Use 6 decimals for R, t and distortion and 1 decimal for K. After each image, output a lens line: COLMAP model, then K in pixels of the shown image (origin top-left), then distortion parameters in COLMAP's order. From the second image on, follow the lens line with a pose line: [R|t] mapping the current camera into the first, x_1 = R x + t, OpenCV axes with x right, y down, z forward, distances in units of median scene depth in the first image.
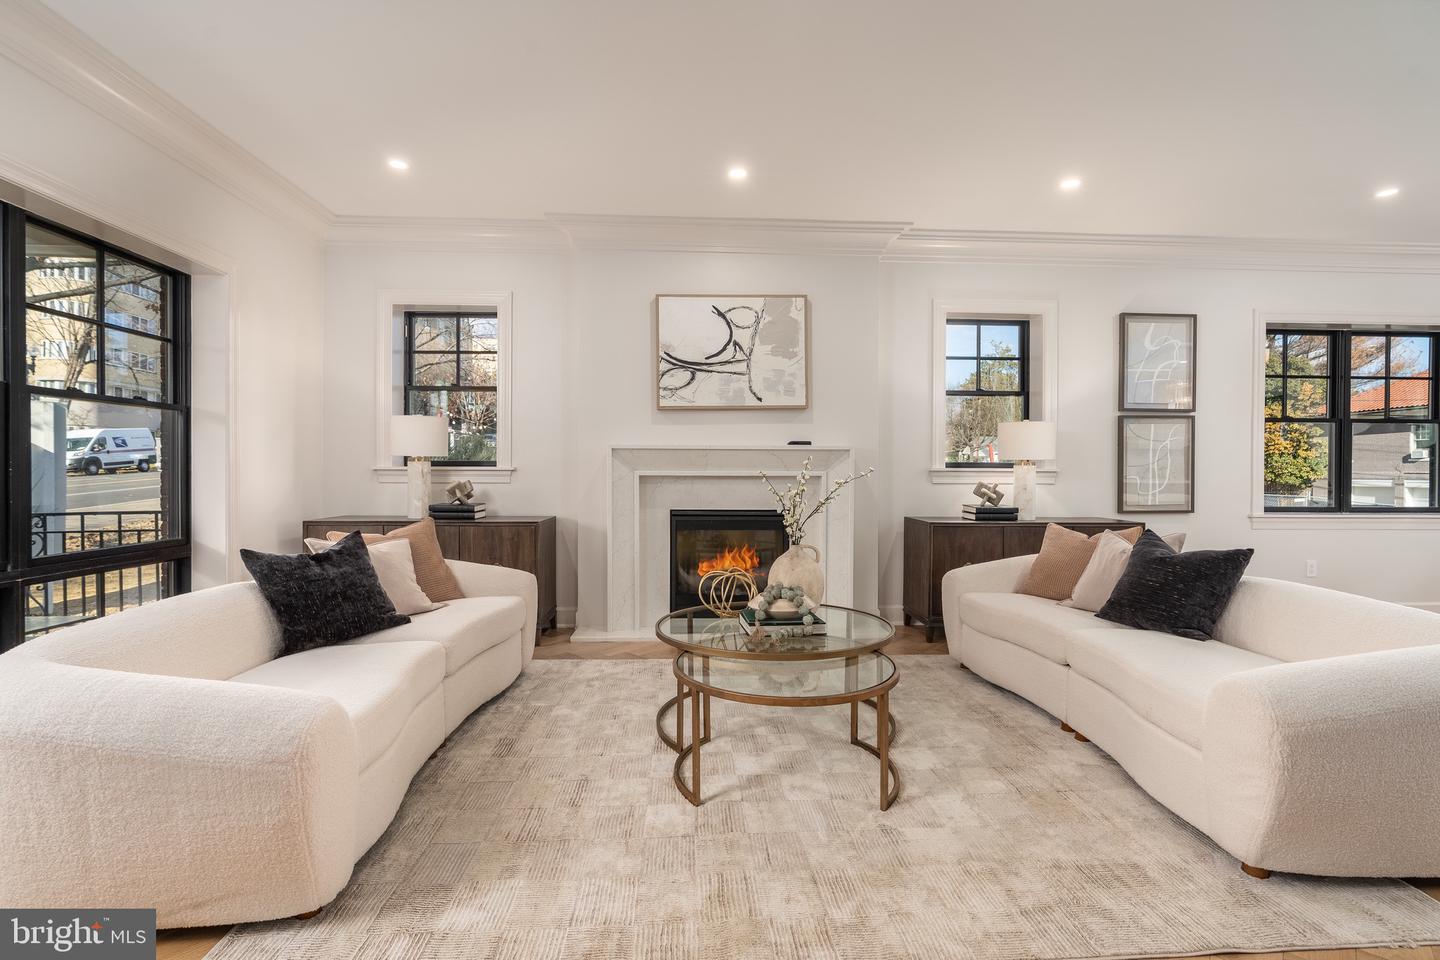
lens RADIAL K [[657.6, 0, 724.2], [0, 657.6, 475.5], [0, 0, 1]] dist [-0.003565, 0.000683]
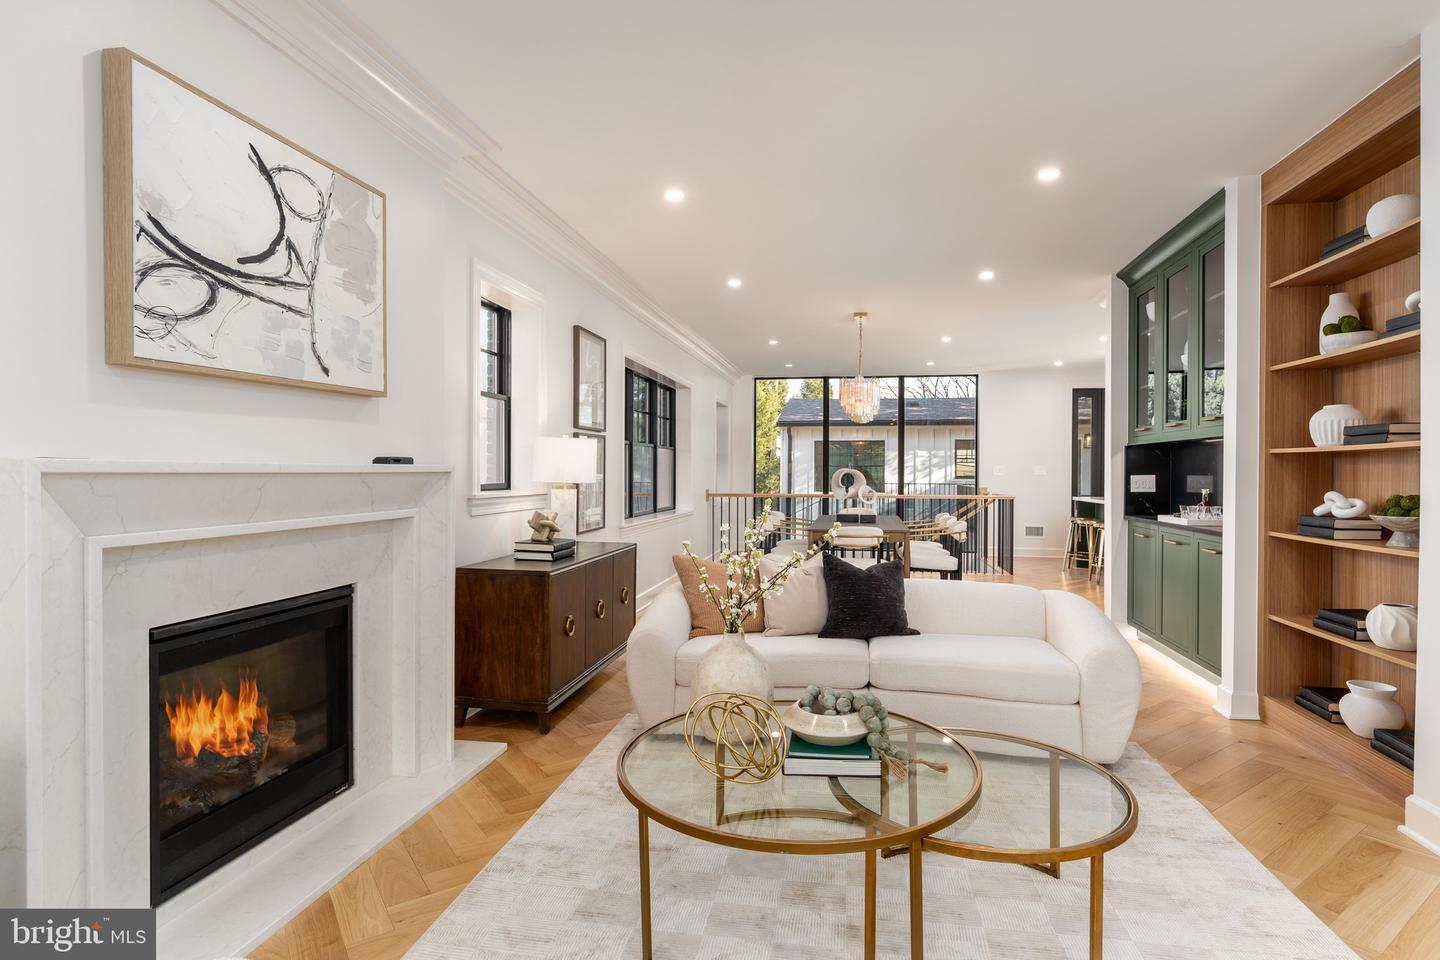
lens RADIAL K [[746.0, 0, 727.3], [0, 746.0, 475.5], [0, 0, 1]] dist [0.003076, 0.000532]
pose [[0.221003, -0.010479, 0.975217, -0.434867], [0.006206, 0.999937, 0.009339, -0.039805], [-0.975253, 0.003988, 0.221054, 0.579099]]
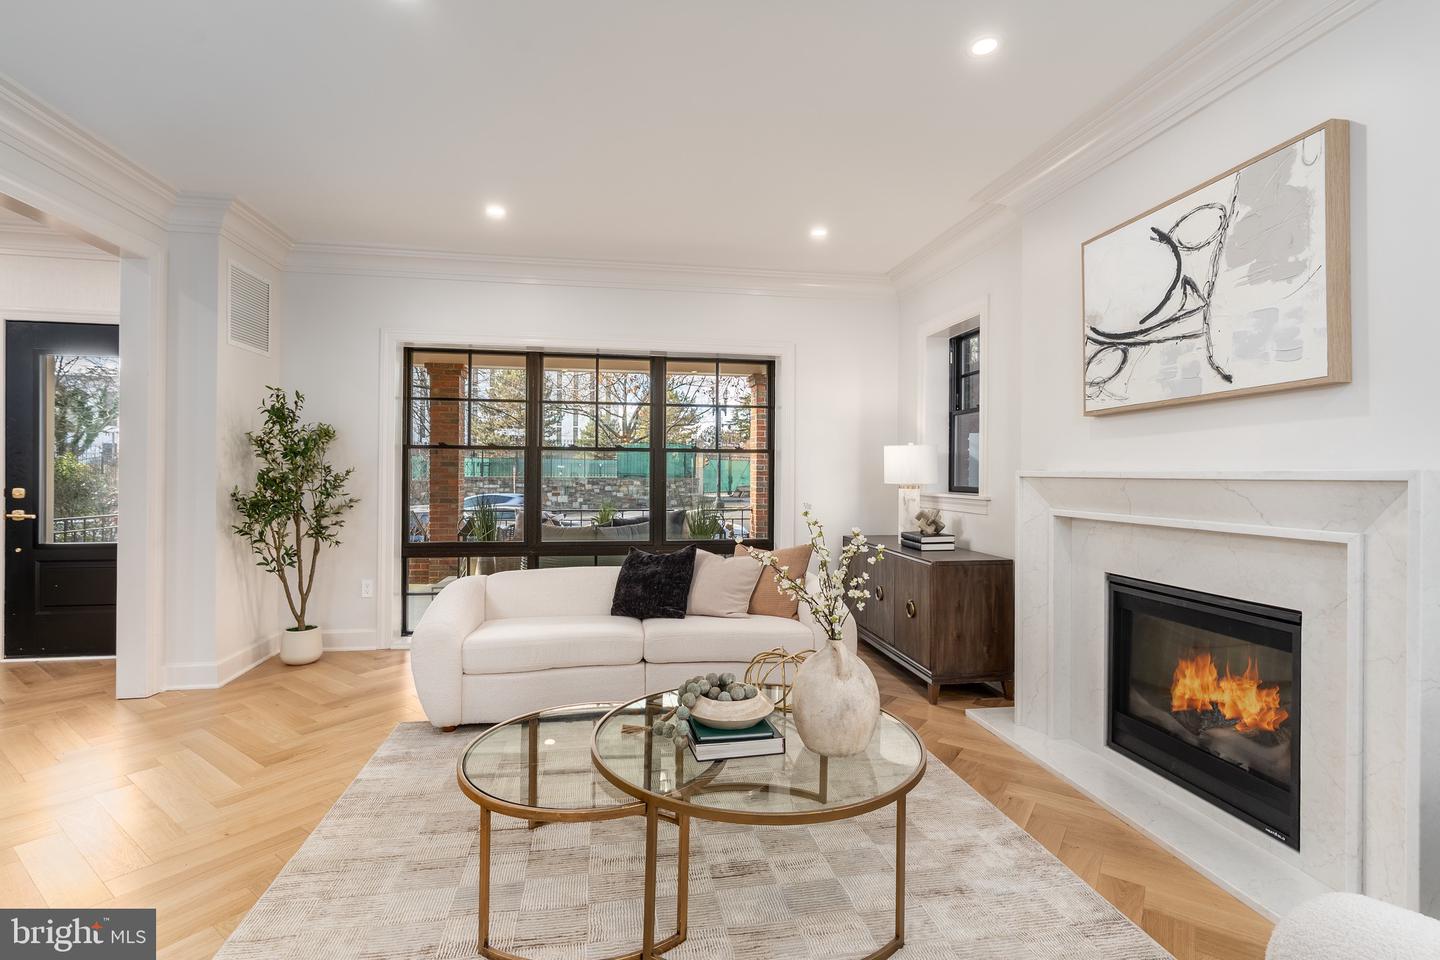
lens RADIAL K [[657.6, 0, 723.1], [0, 657.6, 476.4], [0, 0, 1]] dist [-0.003565, 0.000683]
pose [[0.128933, 0.002268, -0.991651, 0.503587], [-0.015808, 0.999875, 0.000232, -0.034900], [0.991527, 0.015646, 0.128953, 0.556021]]
